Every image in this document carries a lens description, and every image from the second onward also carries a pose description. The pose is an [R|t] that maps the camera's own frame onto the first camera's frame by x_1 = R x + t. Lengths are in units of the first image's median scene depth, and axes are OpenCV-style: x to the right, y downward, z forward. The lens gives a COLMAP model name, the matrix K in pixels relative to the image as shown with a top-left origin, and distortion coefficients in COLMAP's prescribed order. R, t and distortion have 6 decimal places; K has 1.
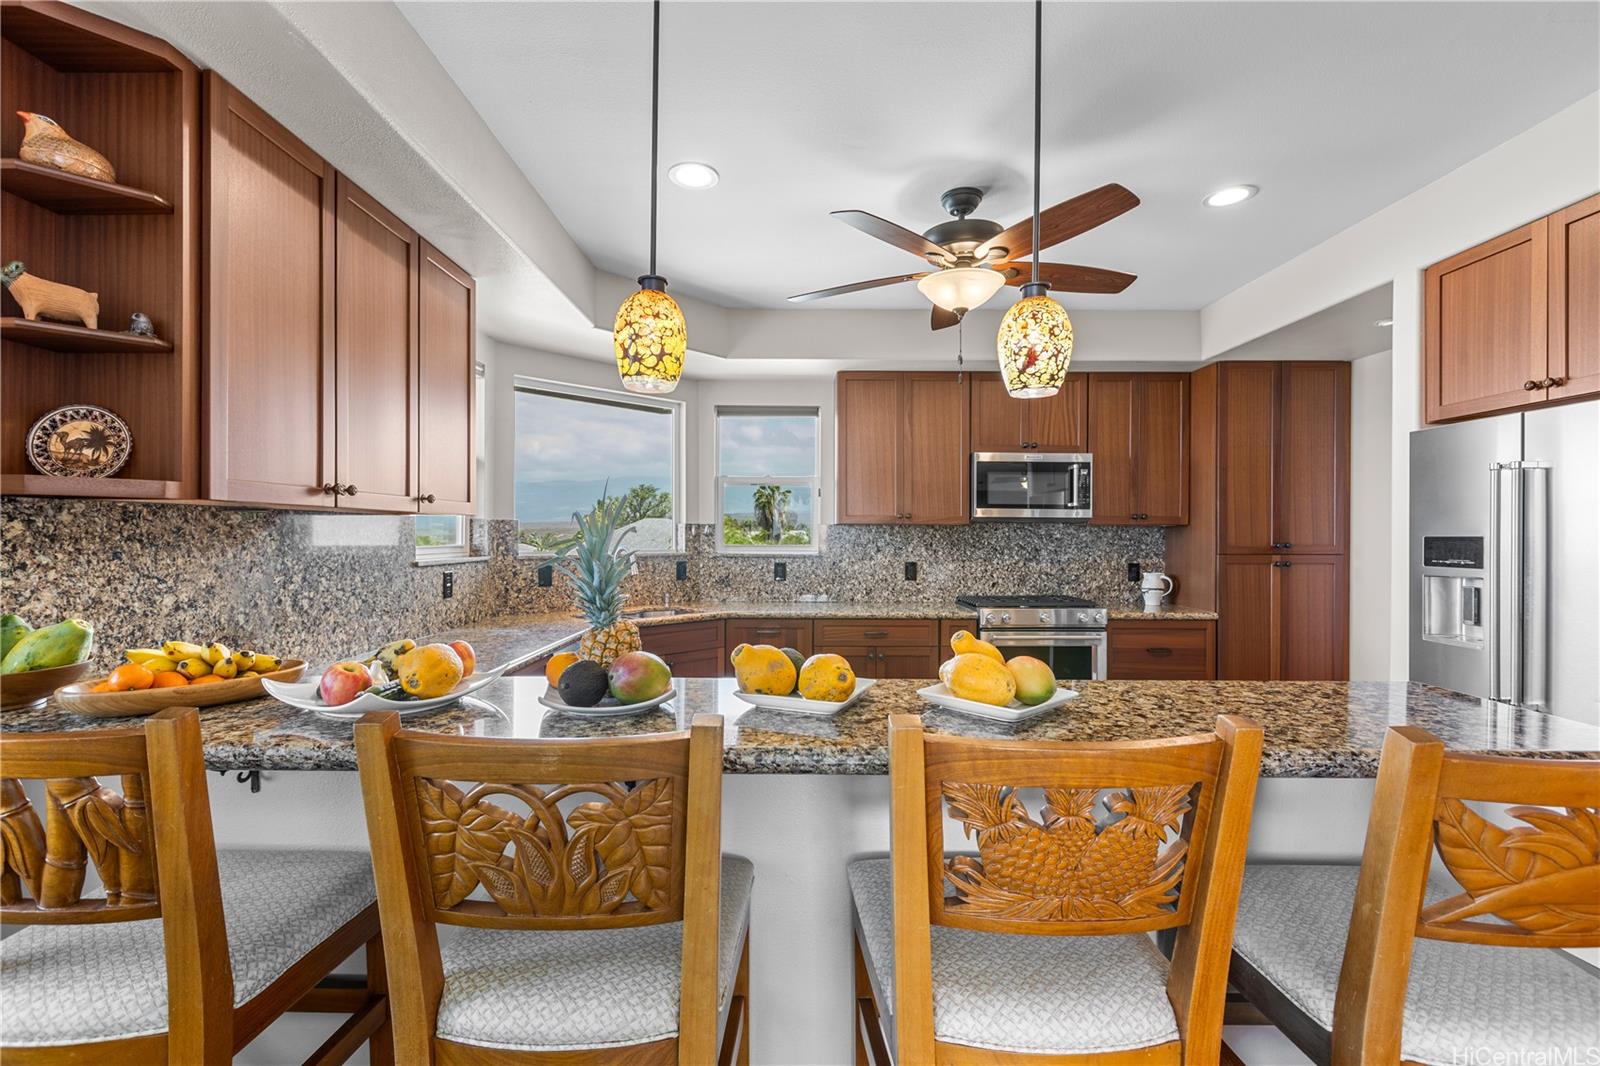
lens RADIAL K [[715.2, 0, 789.0], [0, 715.2, 529.7], [0, 0, 1]] dist [0.000852, 0.000256]
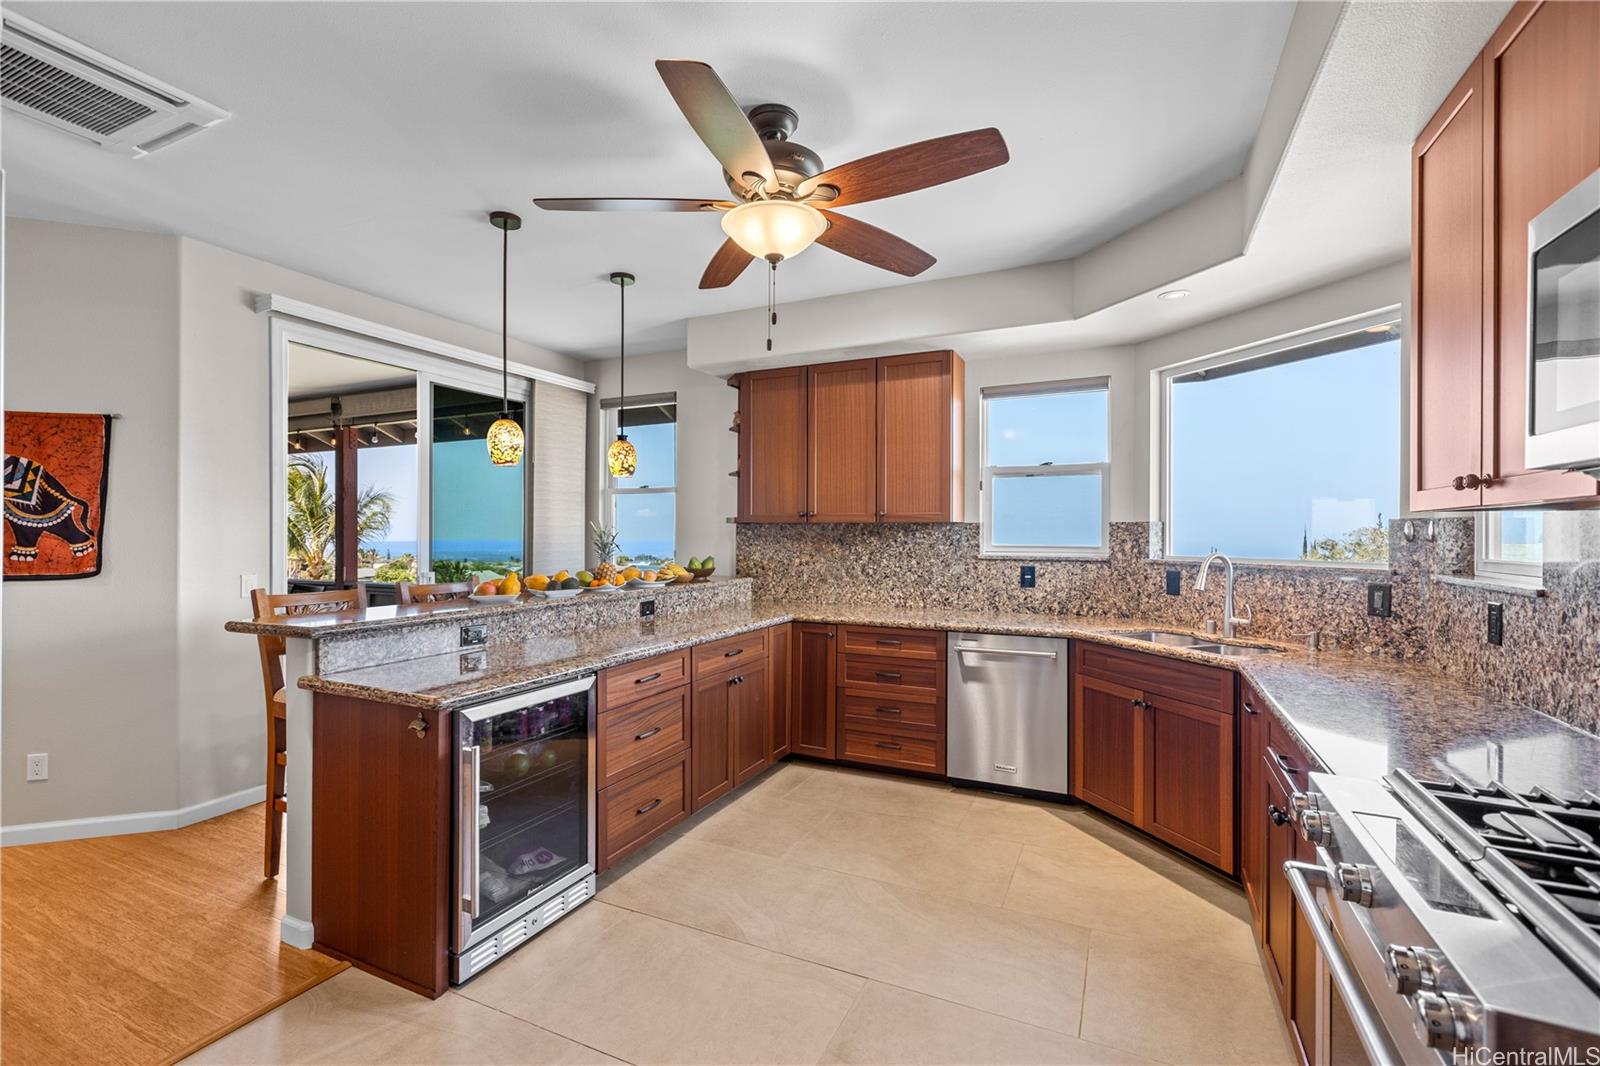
lens RADIAL K [[715.2, 0, 789.0], [0, 715.2, 529.7], [0, 0, 1]] dist [0.000852, 0.000256]
pose [[-0.426179, -0.008778, -0.904596, 0.619766], [0.001062, 0.999947, -0.010203, 0.005692], [0.904638, -0.005309, -0.426147, 0.868523]]
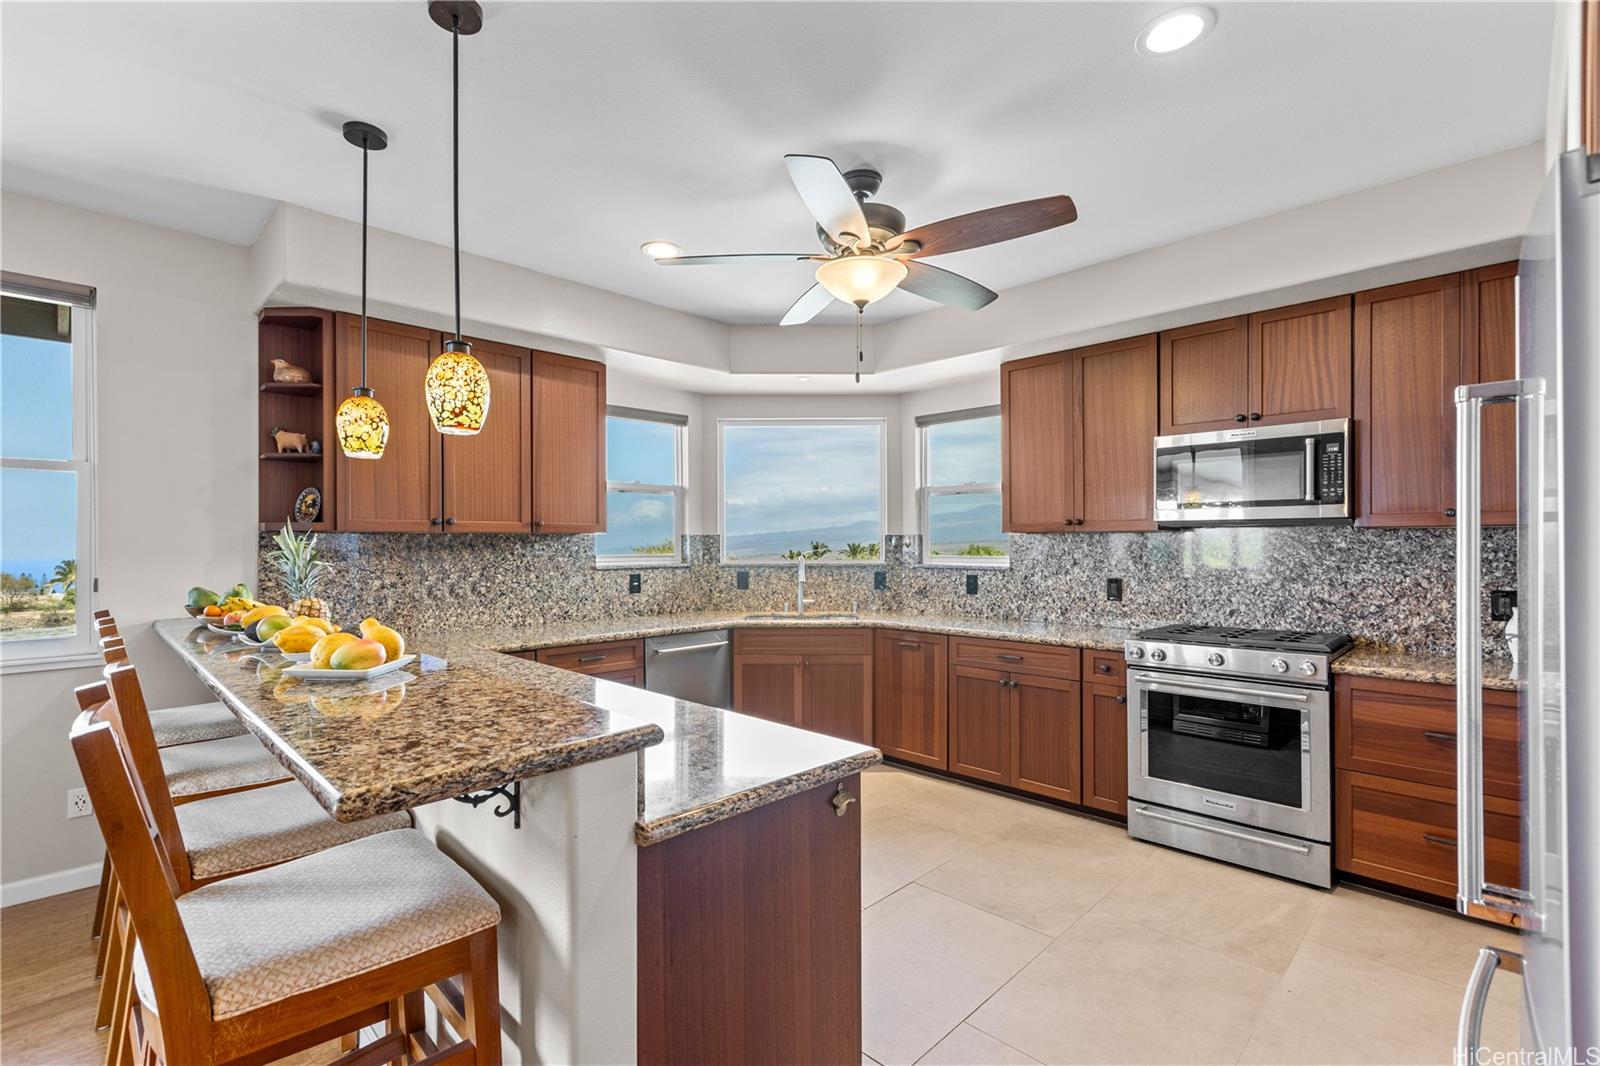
lens RADIAL K [[721.4, 0, 789.6], [0, 721.4, 539.7], [0, 0, 1]] dist [0.001571, 0.000241]
pose [[0.705421, -0.010275, -0.708715, 0.535378], [0.010478, 0.999937, -0.004068, 0.001243], [0.708712, -0.004556, 0.705484, 0.176659]]
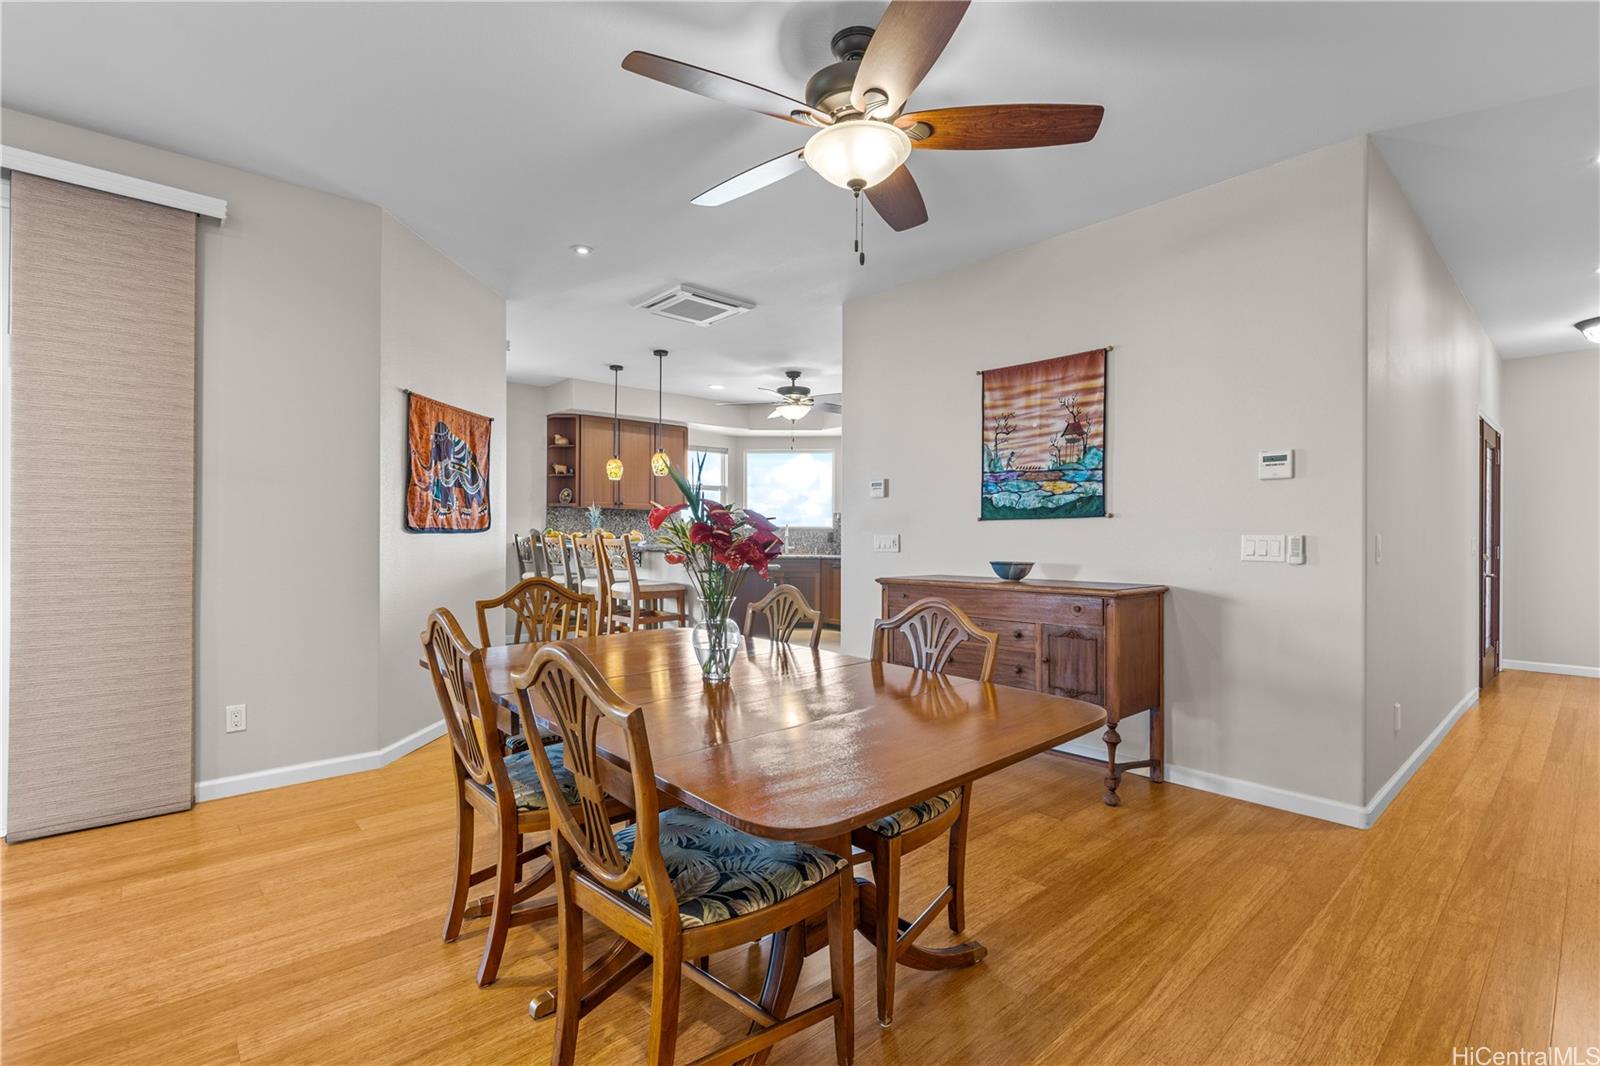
lens RADIAL K [[721.4, 0, 789.6], [0, 721.4, 539.7], [0, 0, 1]] dist [0.001571, 0.000241]
pose [[0.666718, 0.004540, -0.745296, 1.315121], [0.005668, 0.999922, 0.011162, 0.045959], [0.745288, -0.011666, 0.666640, -0.411917]]
